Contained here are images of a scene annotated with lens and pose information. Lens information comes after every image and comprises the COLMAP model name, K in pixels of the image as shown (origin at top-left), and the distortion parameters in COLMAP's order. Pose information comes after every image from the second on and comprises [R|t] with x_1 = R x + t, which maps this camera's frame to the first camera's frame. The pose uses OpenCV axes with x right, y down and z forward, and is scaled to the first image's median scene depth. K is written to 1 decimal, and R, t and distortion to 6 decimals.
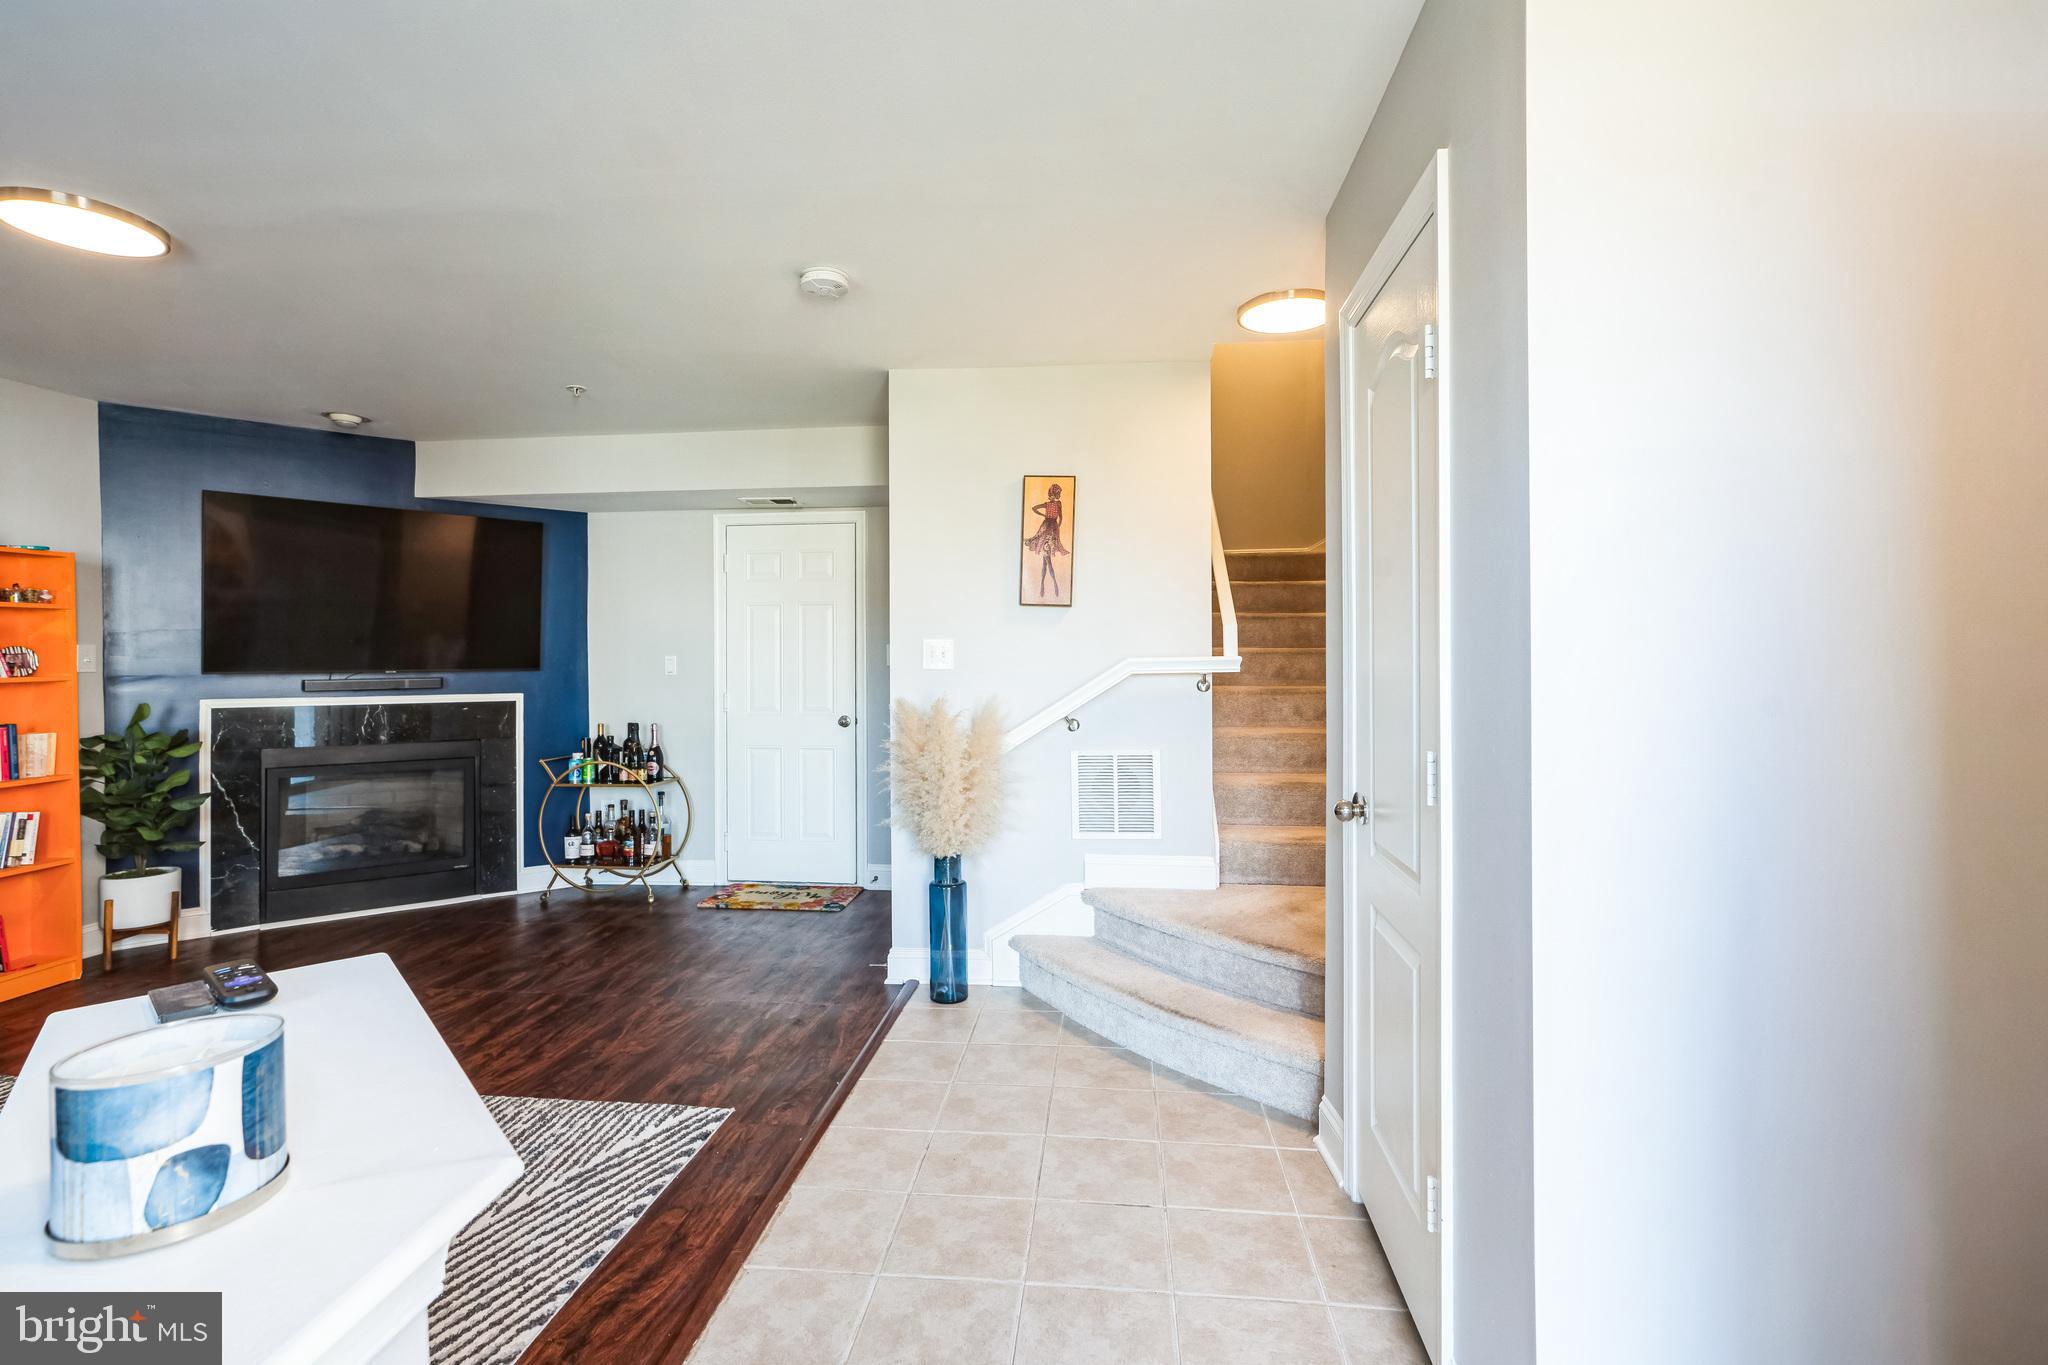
lens RADIAL K [[965.3, 0, 1024.0], [0, 965.3, 682.5], [0, 0, 1]] dist [-0.001523, 0.000462]
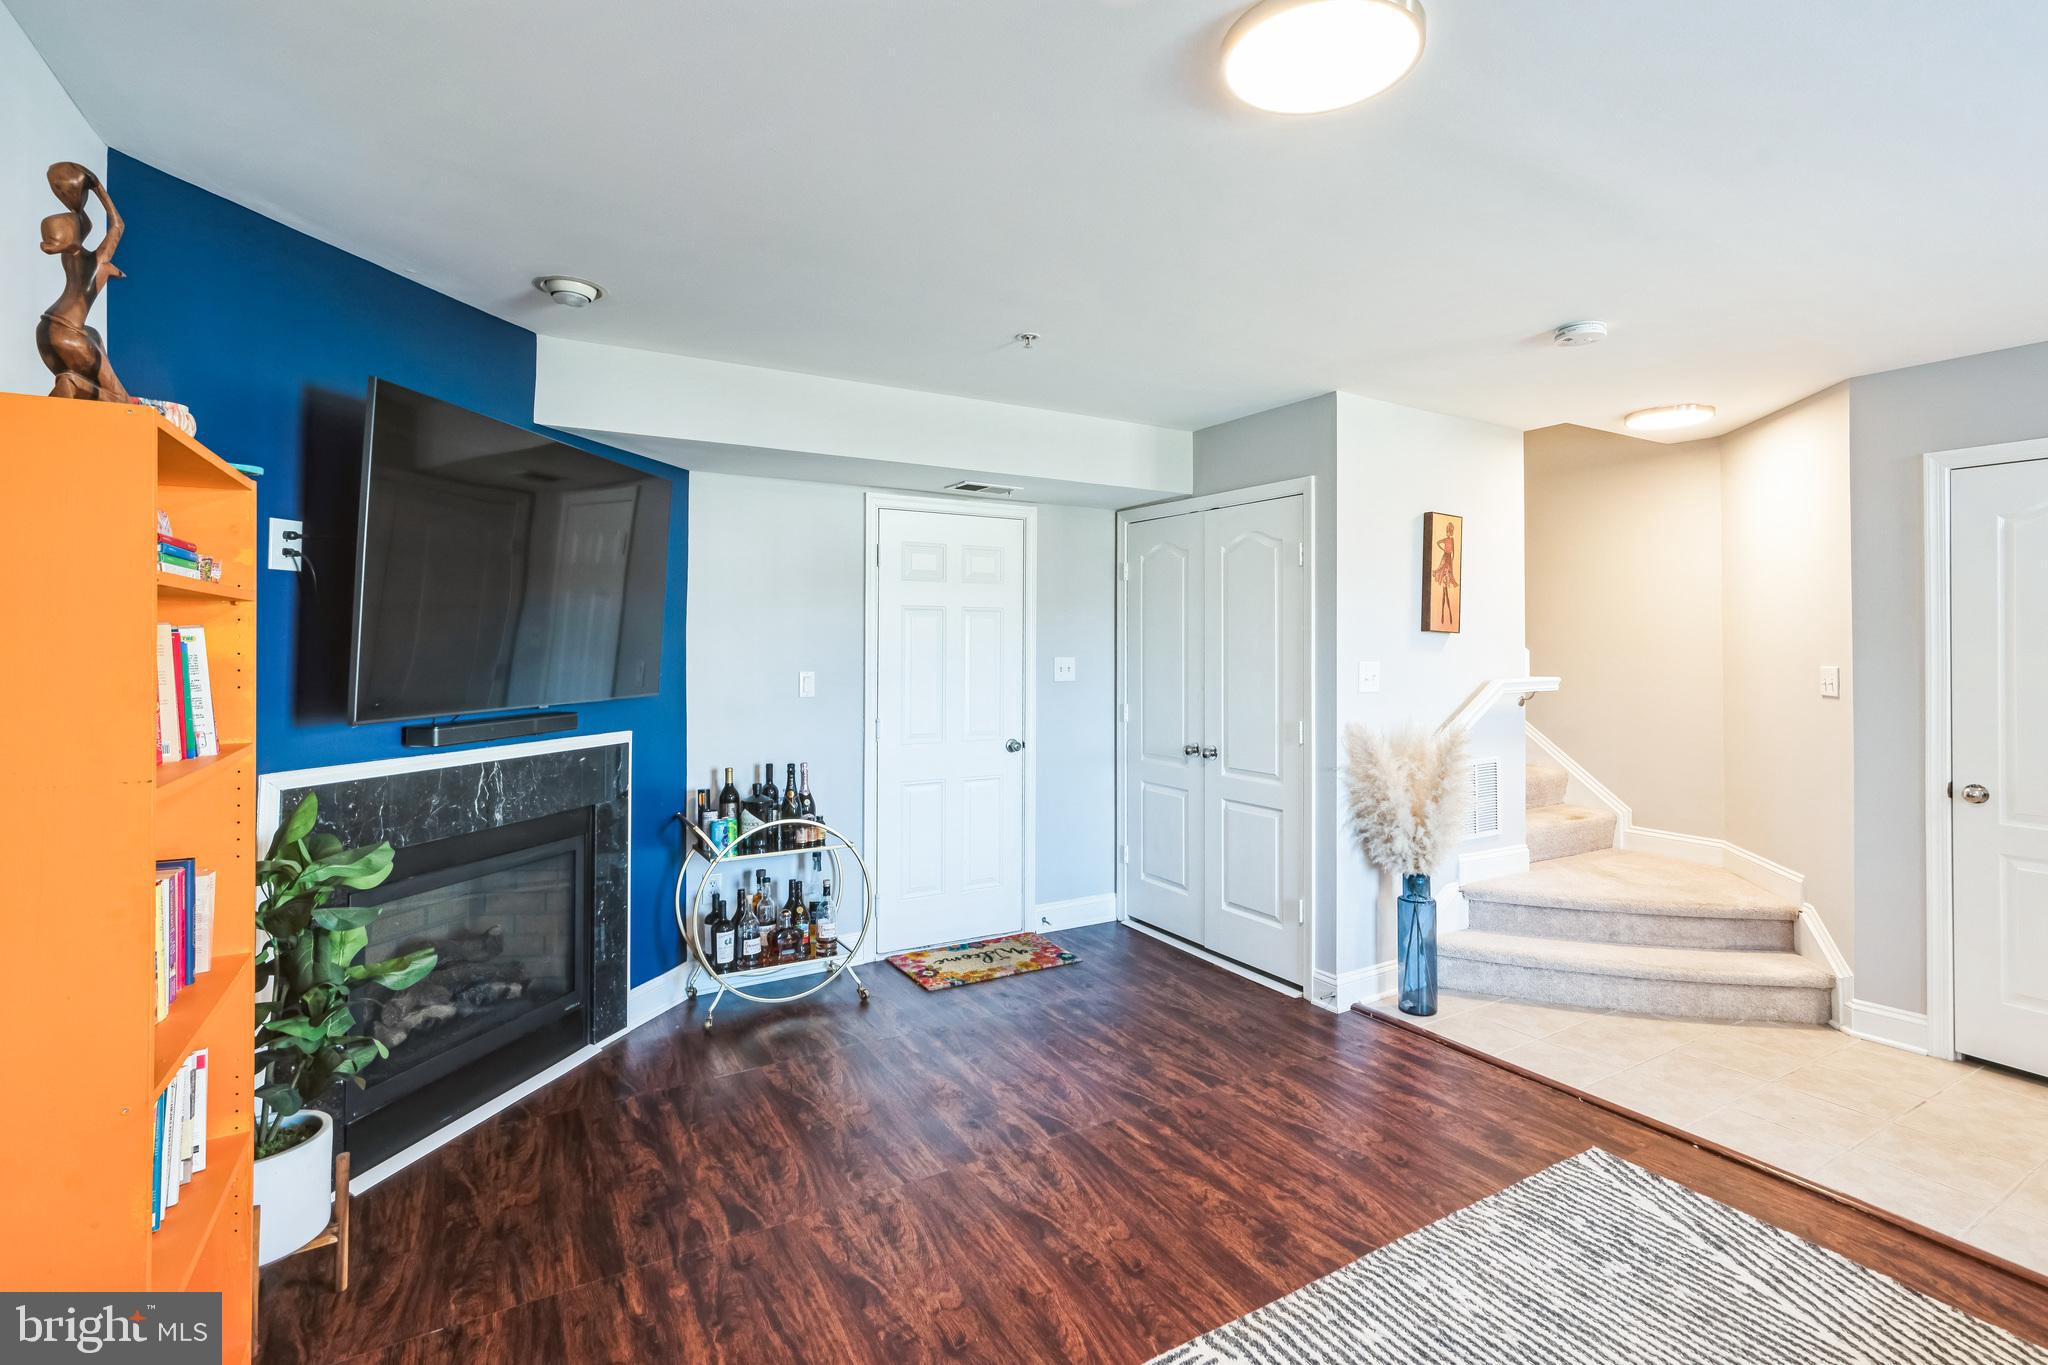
lens RADIAL K [[990.2, 0, 1031.5], [0, 990.2, 644.2], [0, 0, 1]] dist [0.000598, 0.005198]
pose [[0.785771, 0.009643, 0.618443, -0.982934], [0.006958, 0.999677, -0.024428, -0.039091], [-0.618479, 0.023498, 0.785450, 0.383781]]
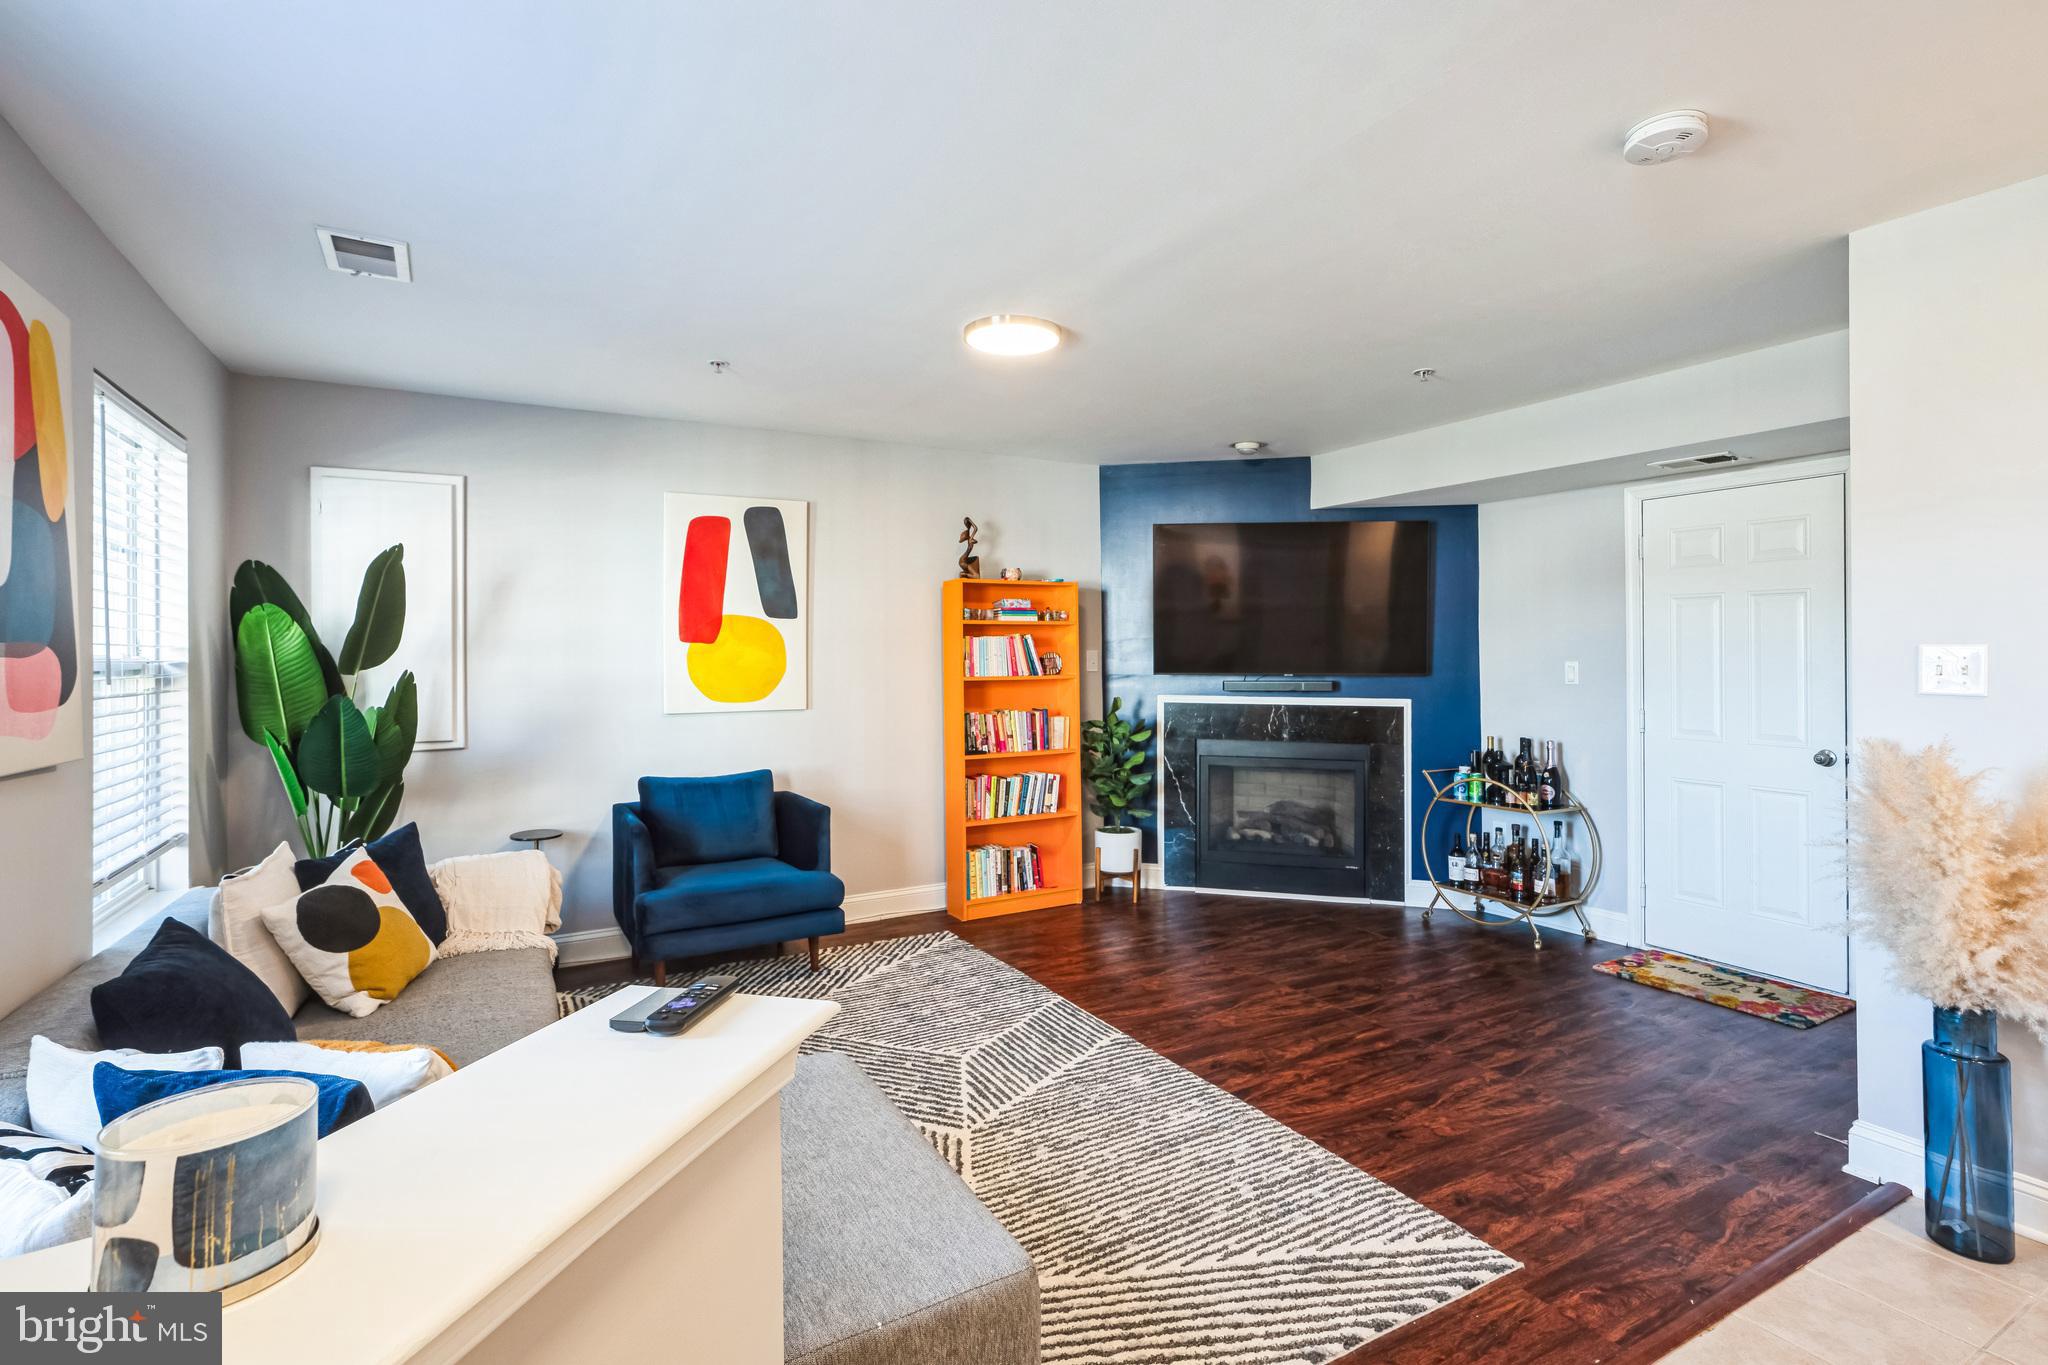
lens RADIAL K [[978.9, 0, 1028.9], [0, 978.9, 663.9], [0, 0, 1]] dist [-0.003890, 0.001024]
pose [[0.581124, 0.011777, -0.813730, 0.068998], [-0.022096, 0.999755, -0.001310, -0.018393], [0.813515, 0.018742, 0.581242, 0.156008]]
